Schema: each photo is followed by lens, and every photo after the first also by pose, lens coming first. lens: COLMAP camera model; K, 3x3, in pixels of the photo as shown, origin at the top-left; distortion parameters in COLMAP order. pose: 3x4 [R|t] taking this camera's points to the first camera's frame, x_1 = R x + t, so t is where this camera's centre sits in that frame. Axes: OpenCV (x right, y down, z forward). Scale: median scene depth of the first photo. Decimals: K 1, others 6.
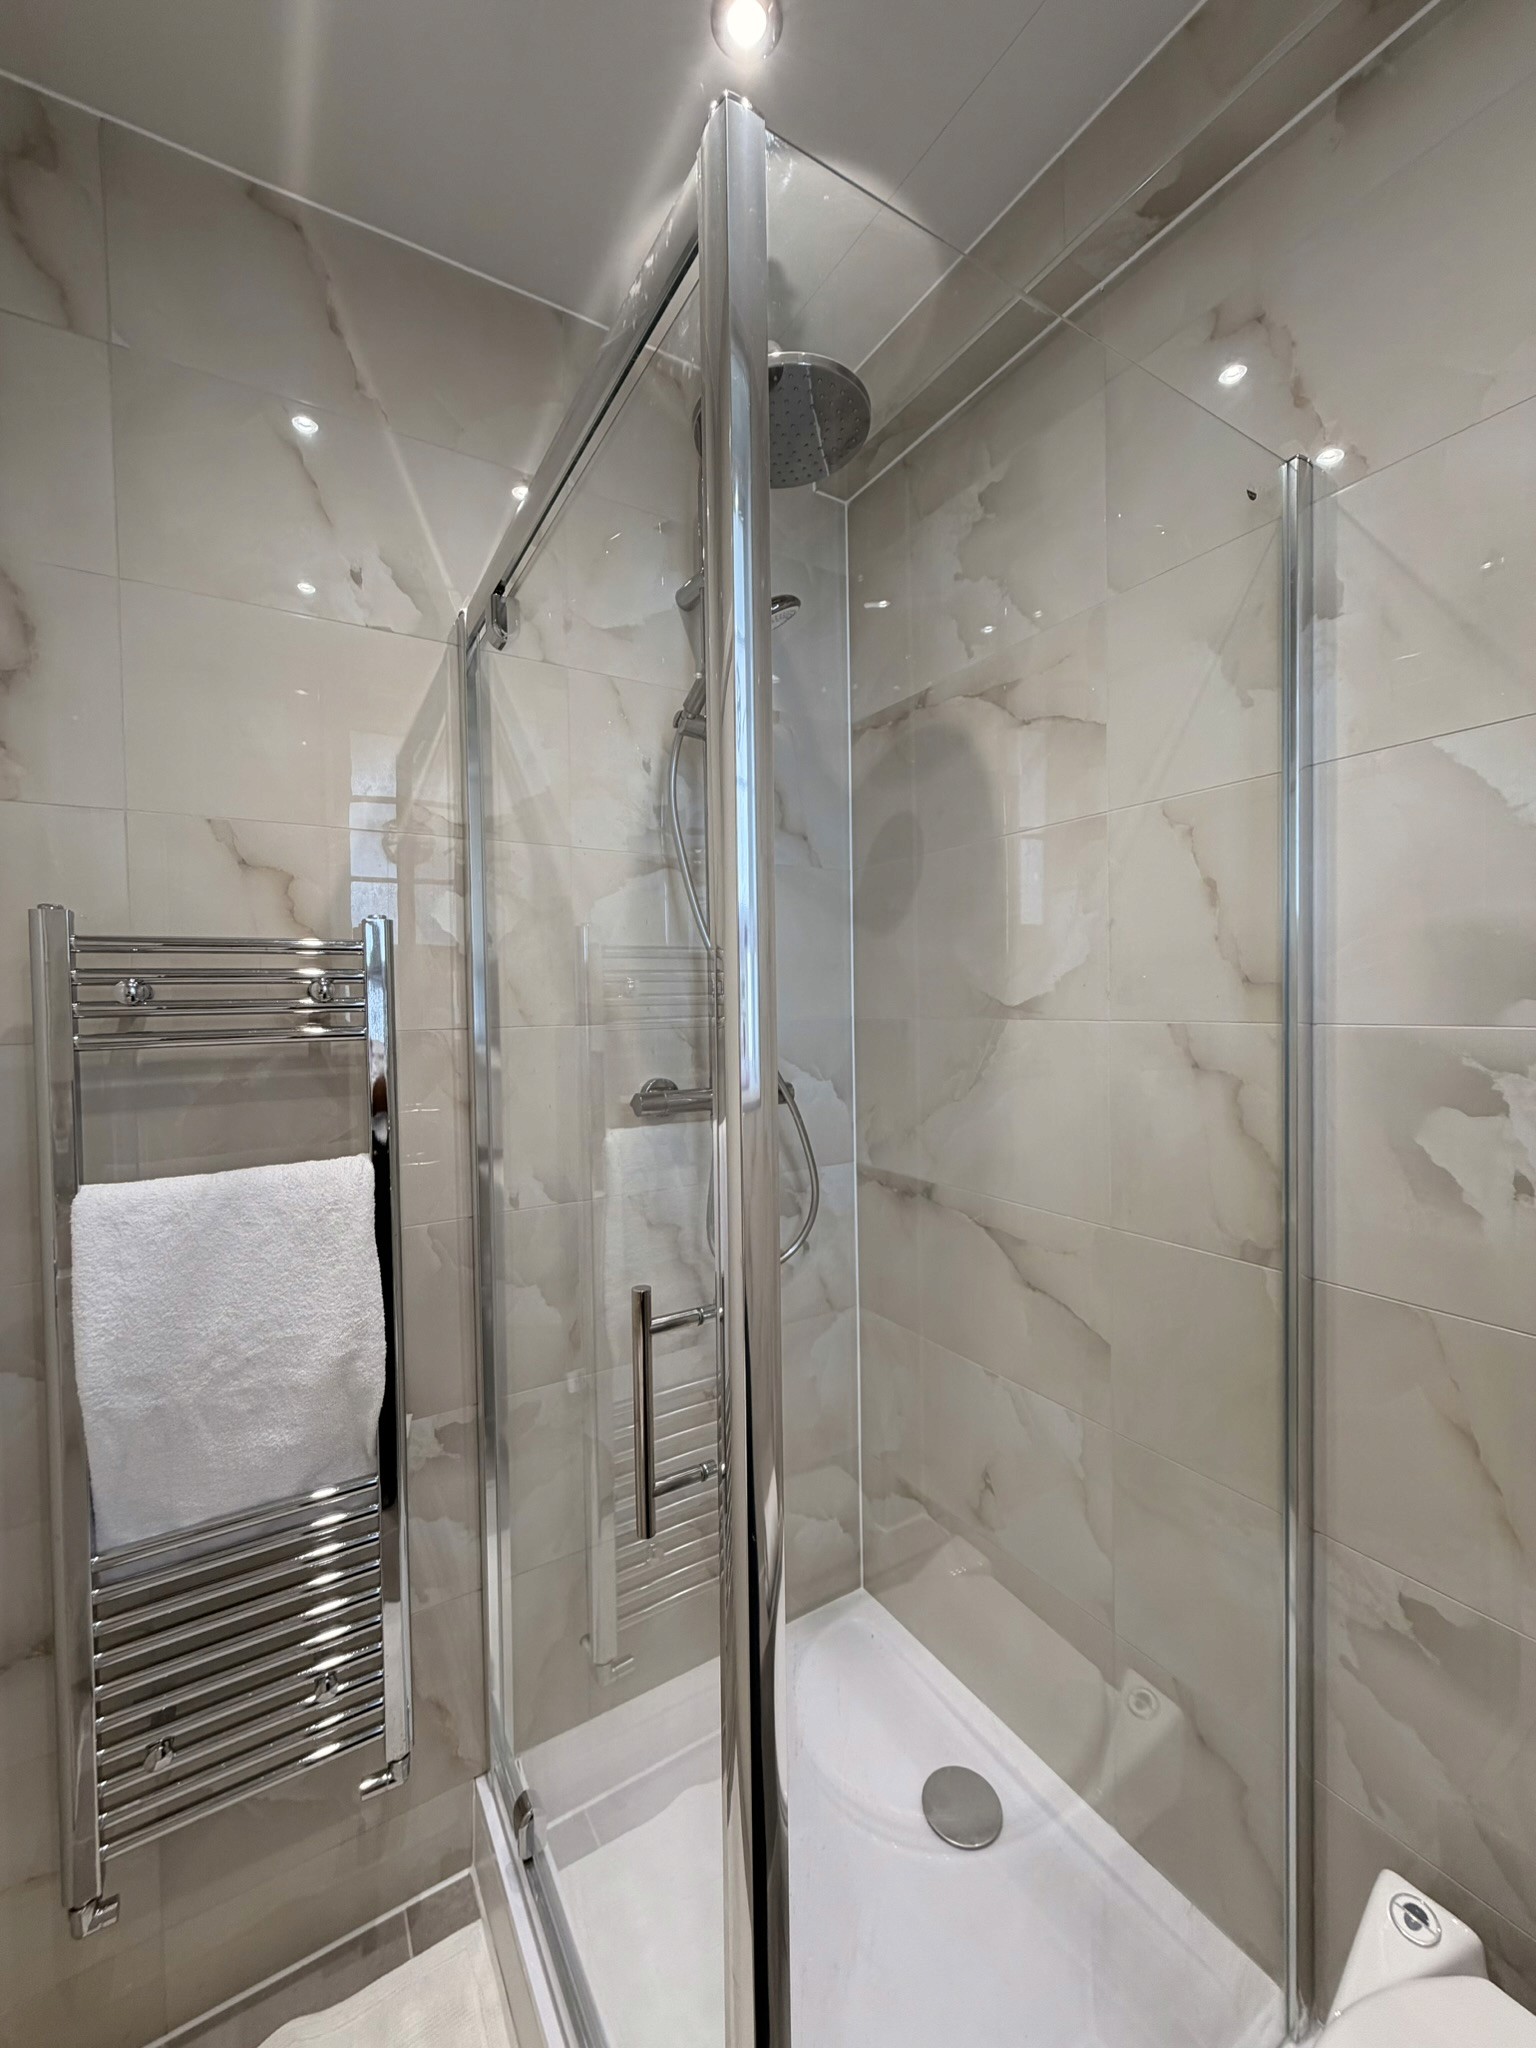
lens RADIAL K [[822.5, 0, 767.9], [0, 822.5, 1016.7], [0, 0, 1]] dist [0.000235, 0.000198]
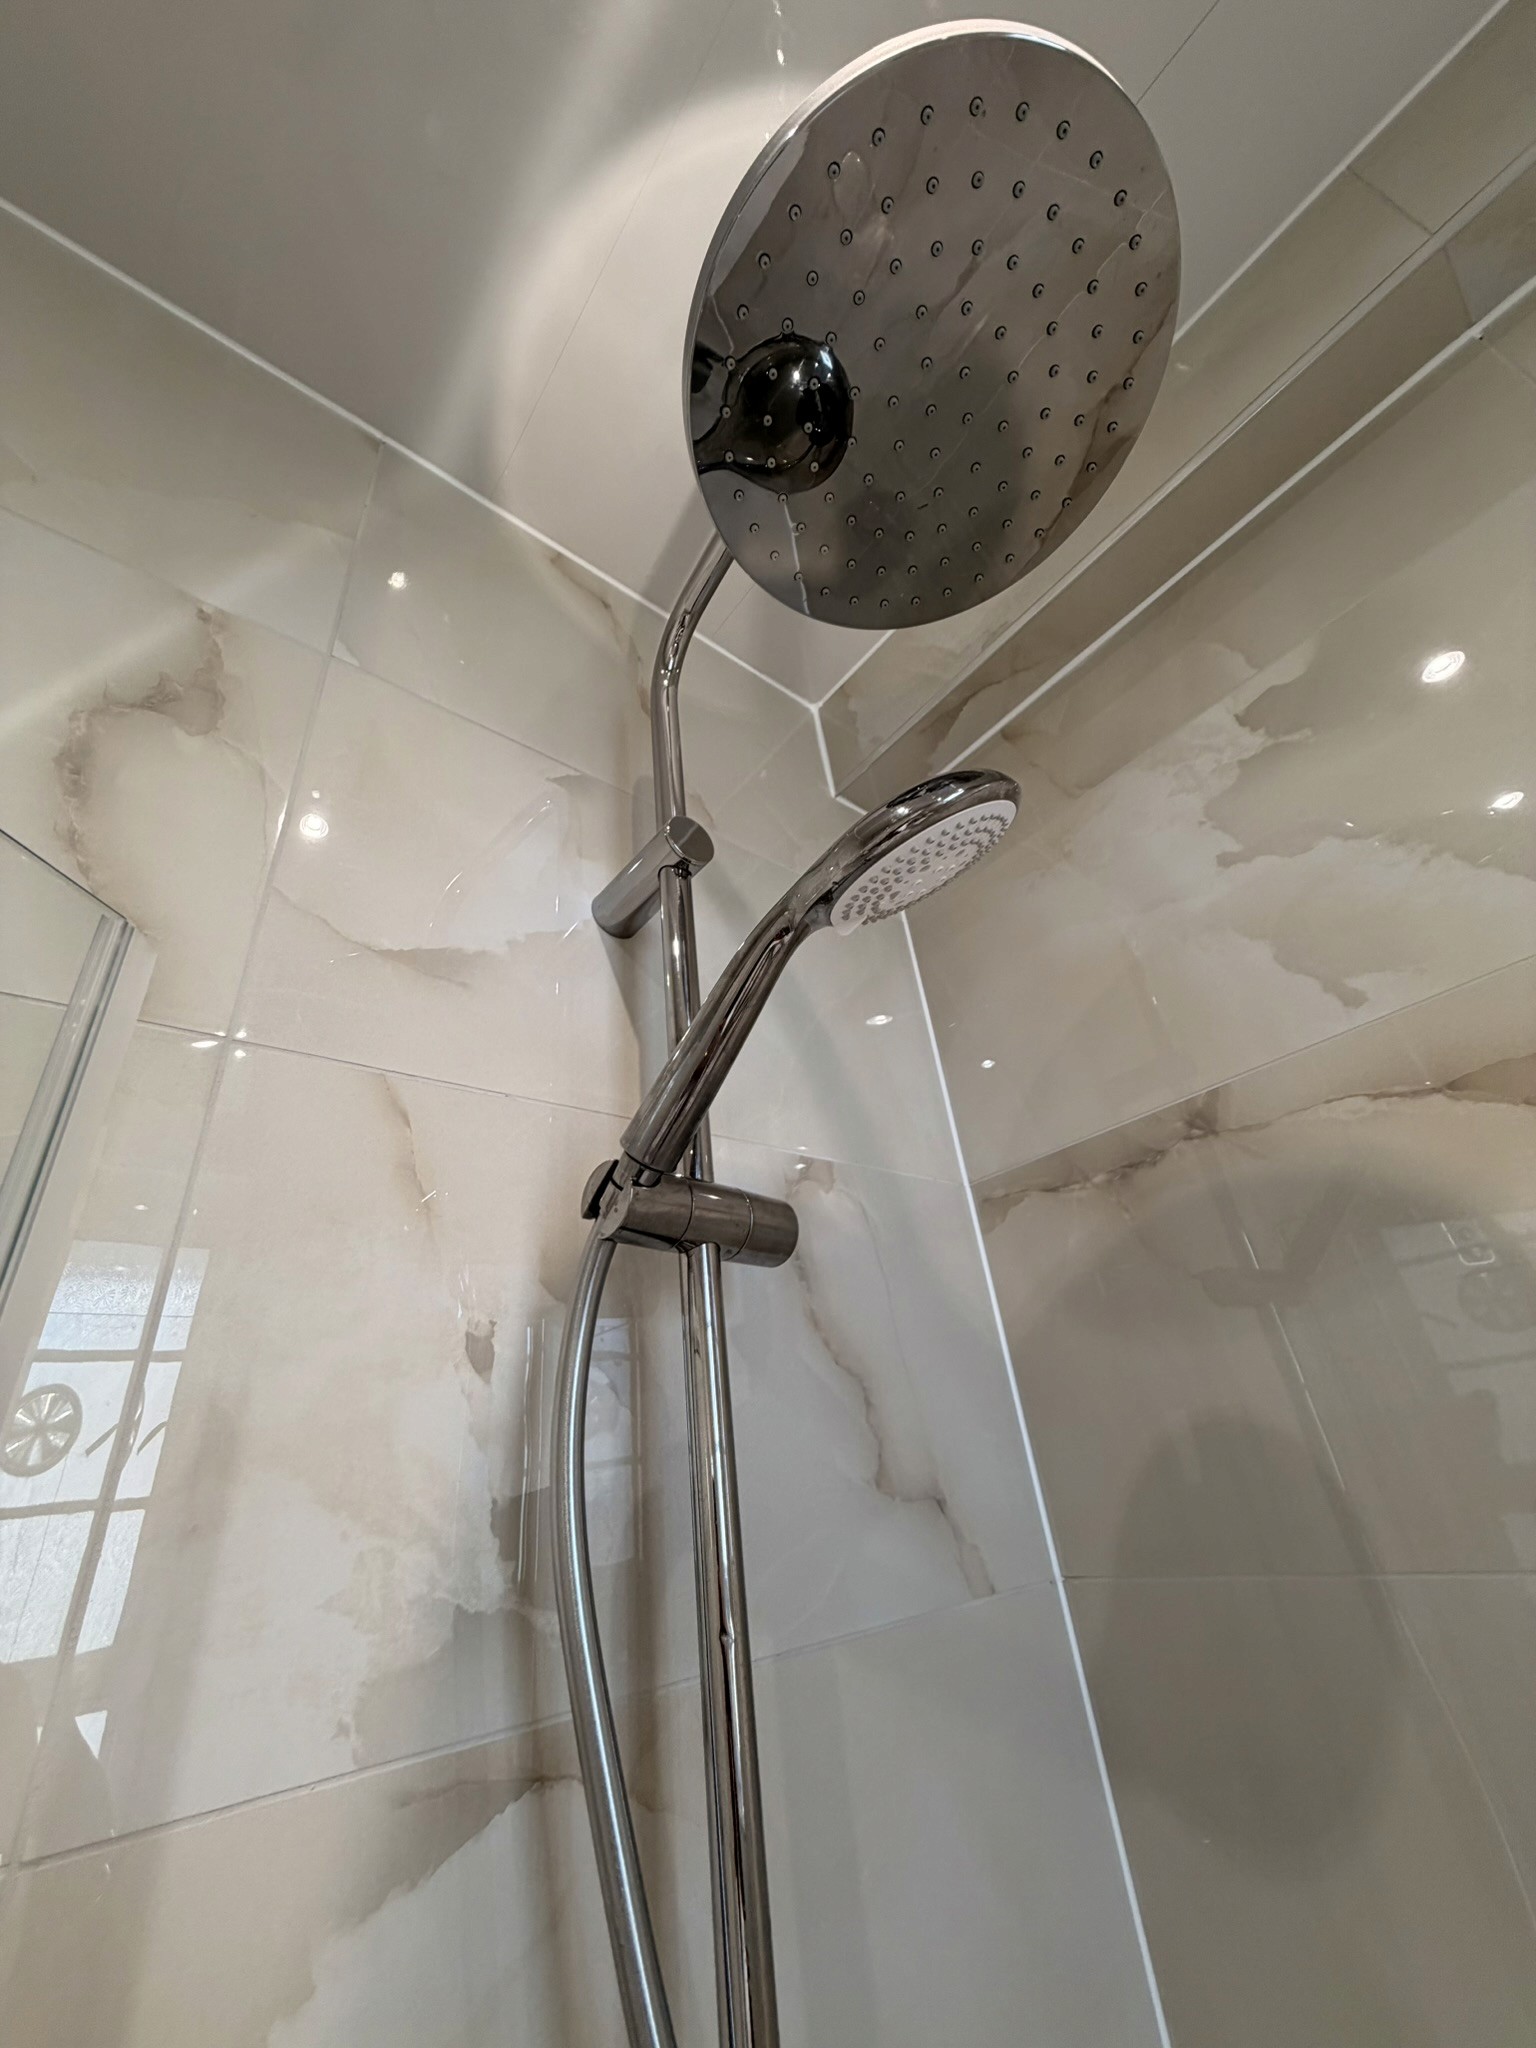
lens RADIAL K [[835.5, 0, 772.5], [0, 835.5, 994.2], [0, 0, 1]] dist [0.021661, 0.000032]
pose [[0.987130, -0.012212, 0.159453, -0.095904], [0.097678, 0.835520, -0.540709, -0.252051], [-0.126623, 0.549325, 0.825959, 0.706266]]
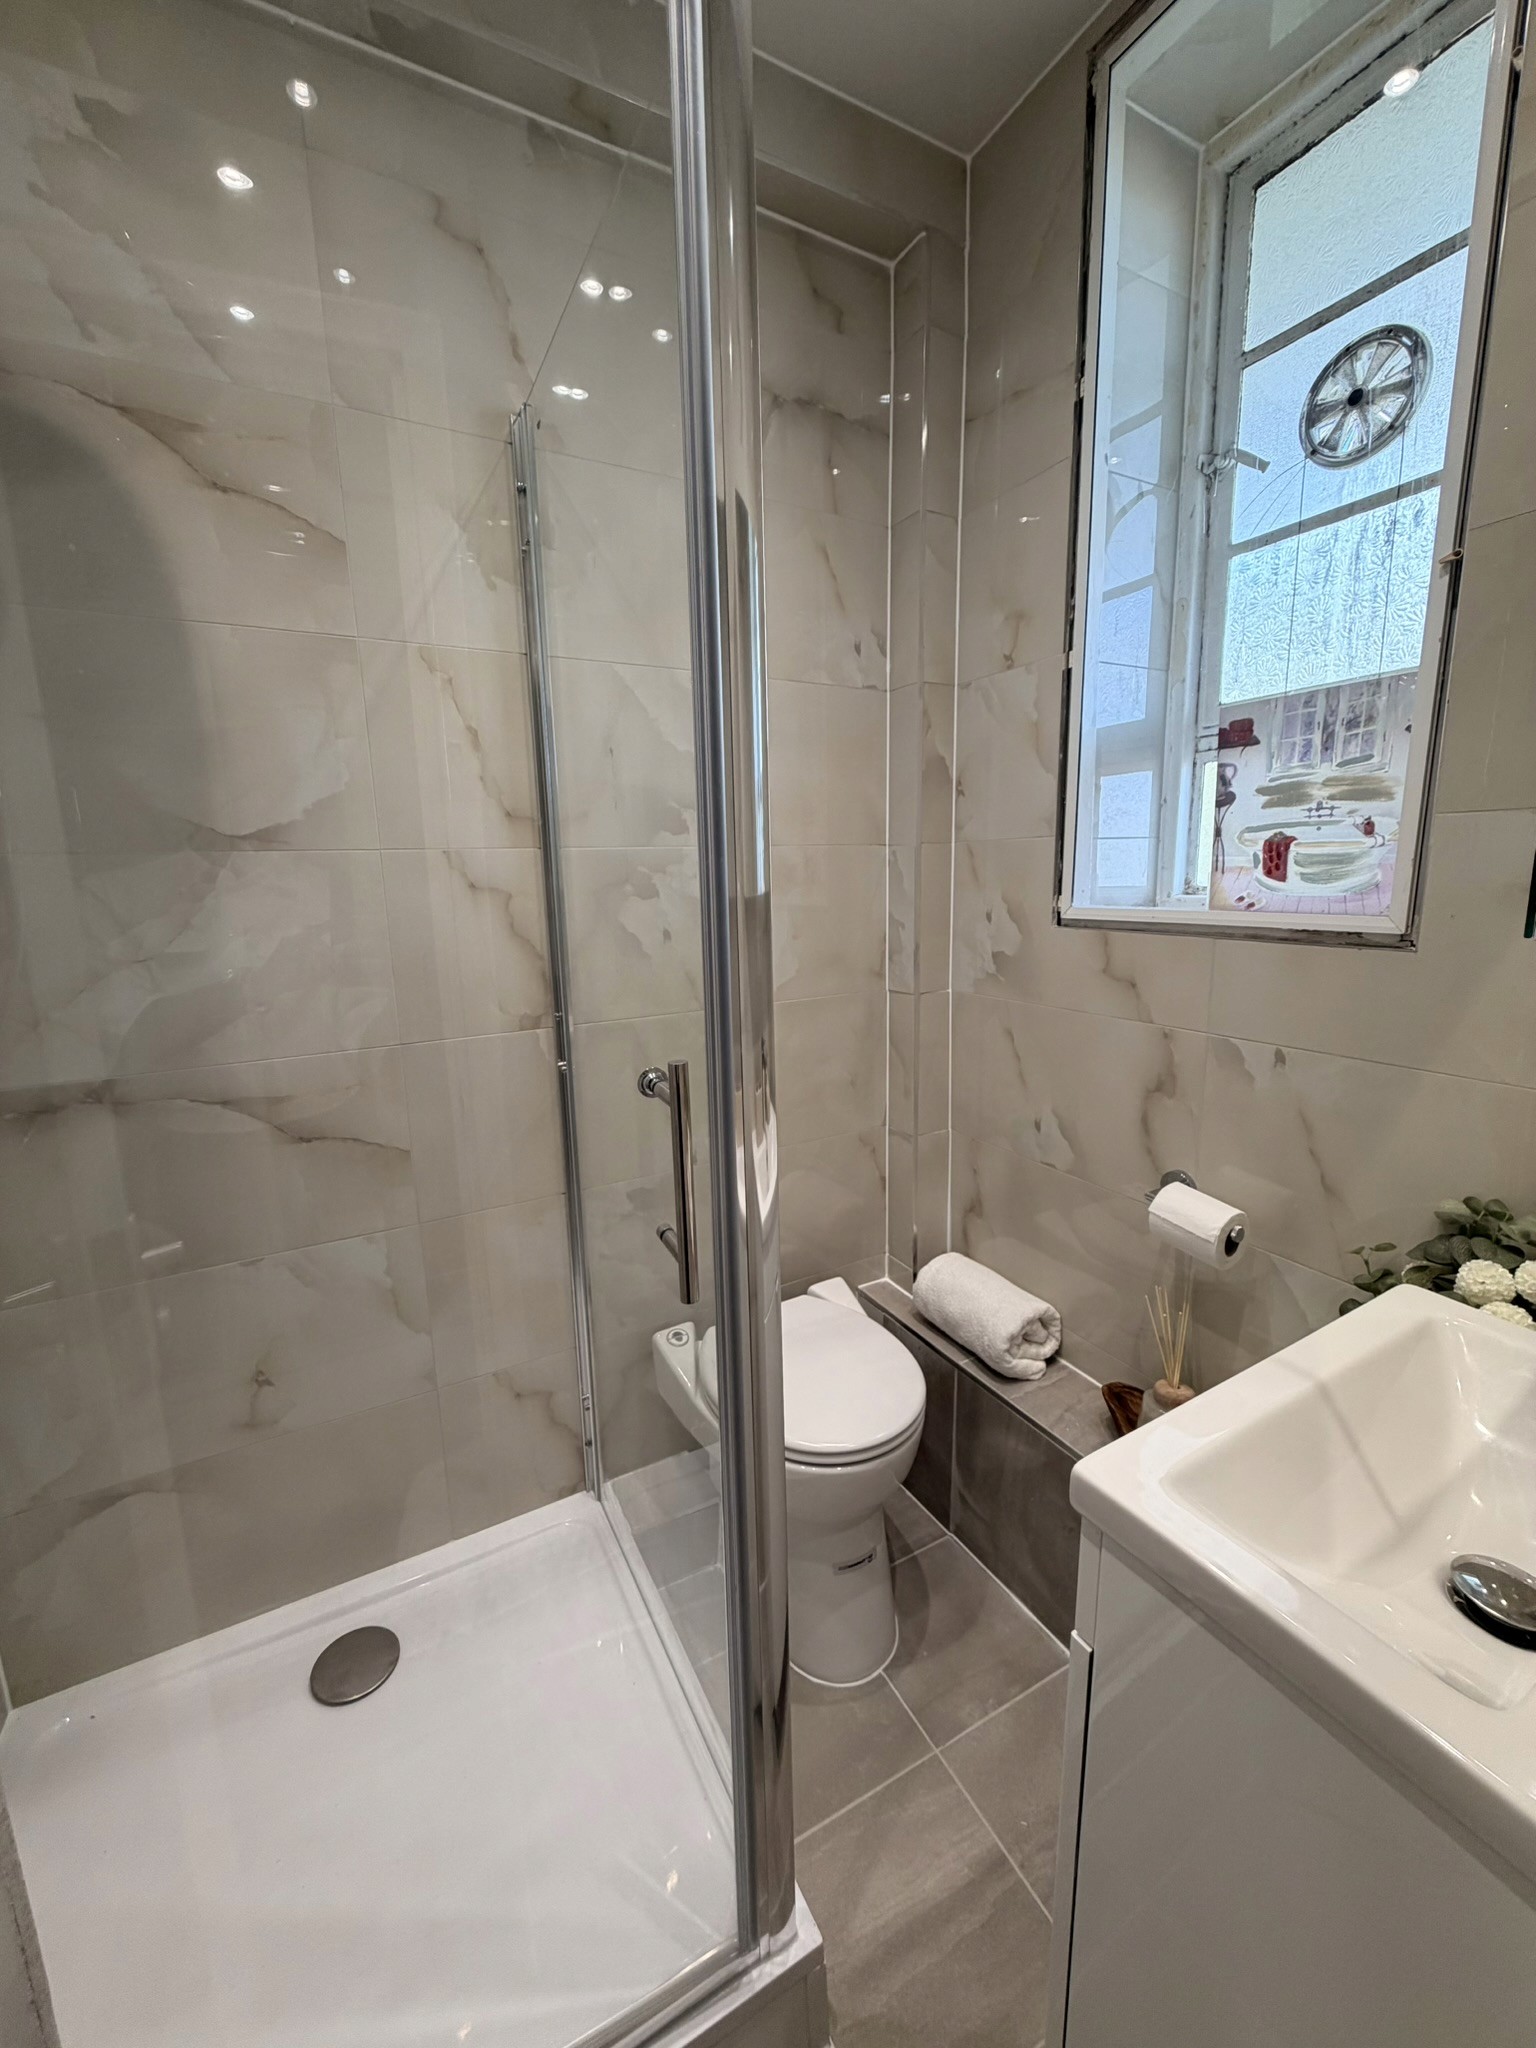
lens RADIAL K [[822.5, 0, 767.9], [0, 822.5, 1016.7], [0, 0, 1]] dist [0.000235, 0.000198]
pose [[0.055551, -0.163795, 0.984929, -0.532180], [0.046007, 0.985824, 0.161349, 0.058238], [-0.997395, 0.036351, 0.062300, 0.388668]]
